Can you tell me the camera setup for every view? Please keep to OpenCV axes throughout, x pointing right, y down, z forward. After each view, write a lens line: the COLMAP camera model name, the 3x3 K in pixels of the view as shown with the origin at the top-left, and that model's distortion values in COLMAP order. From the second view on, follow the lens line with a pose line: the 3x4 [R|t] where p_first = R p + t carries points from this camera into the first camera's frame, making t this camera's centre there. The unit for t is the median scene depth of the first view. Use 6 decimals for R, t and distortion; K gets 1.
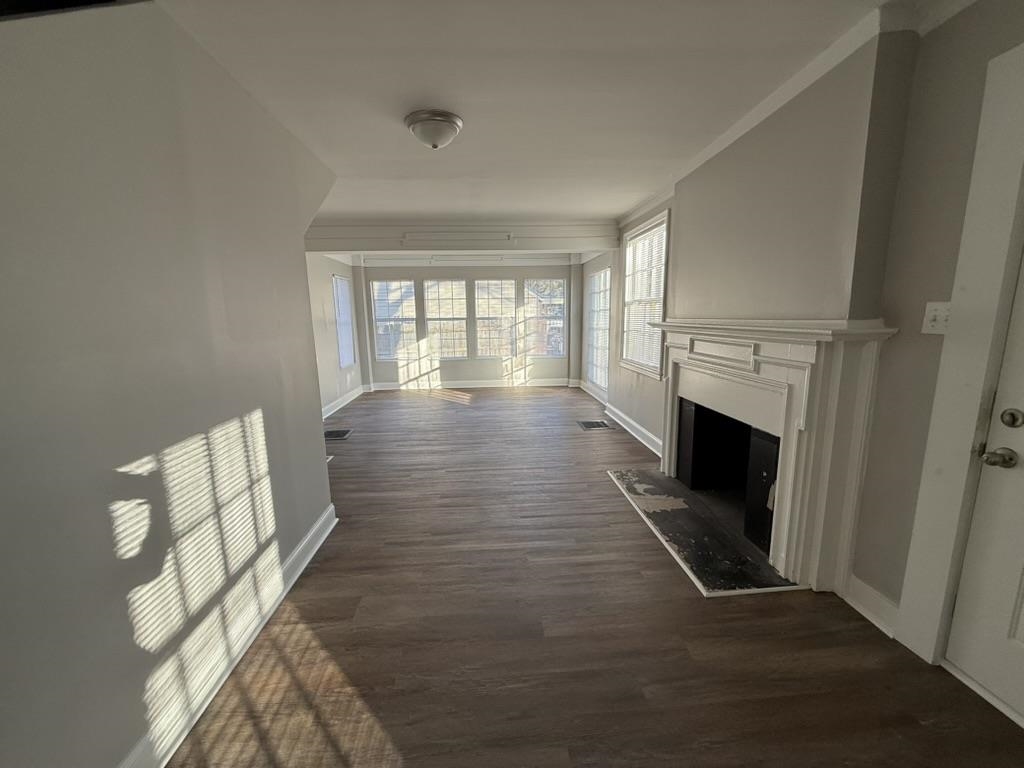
lens RADIAL K [[405.7, 0, 512.0], [0, 405.7, 384.0], [0, 0, 1]] dist [0.001785, -0.000299]
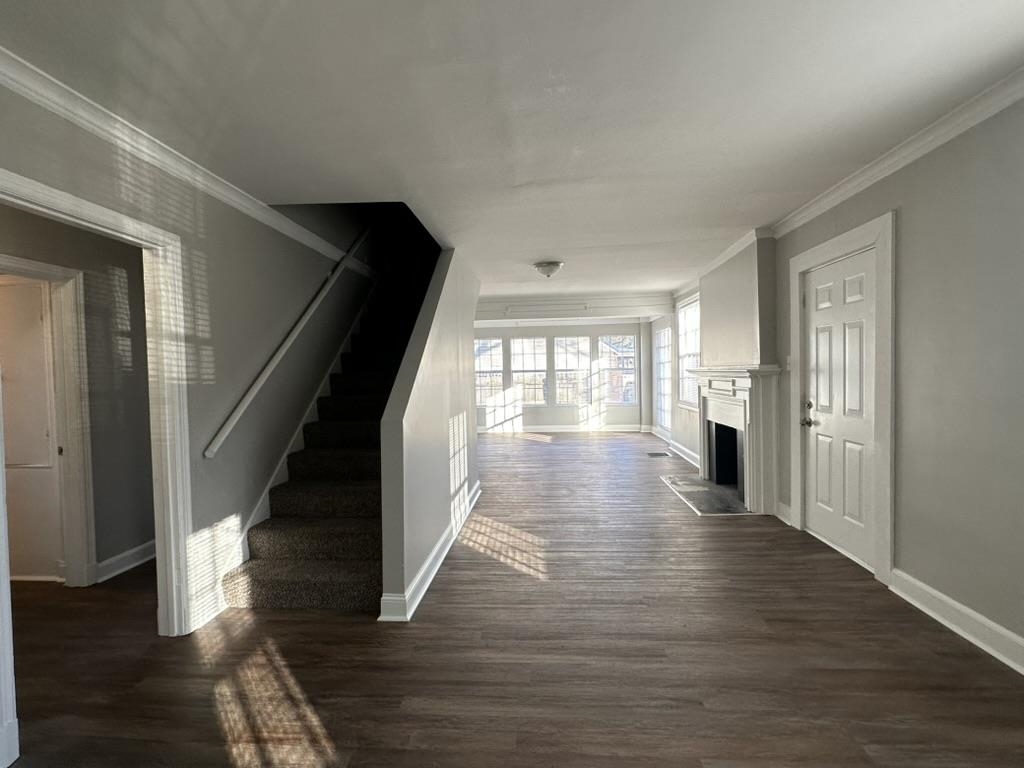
lens RADIAL K [[505.9, 0, 512.0], [0, 505.9, 384.0], [0, 0, 1]] dist [0.001509, 0.000066]
pose [[0.990029, -0.002915, -0.140833, -0.010432], [-0.016892, 0.990115, -0.139240, 0.081962], [0.139846, 0.140230, 0.980193, -0.433035]]
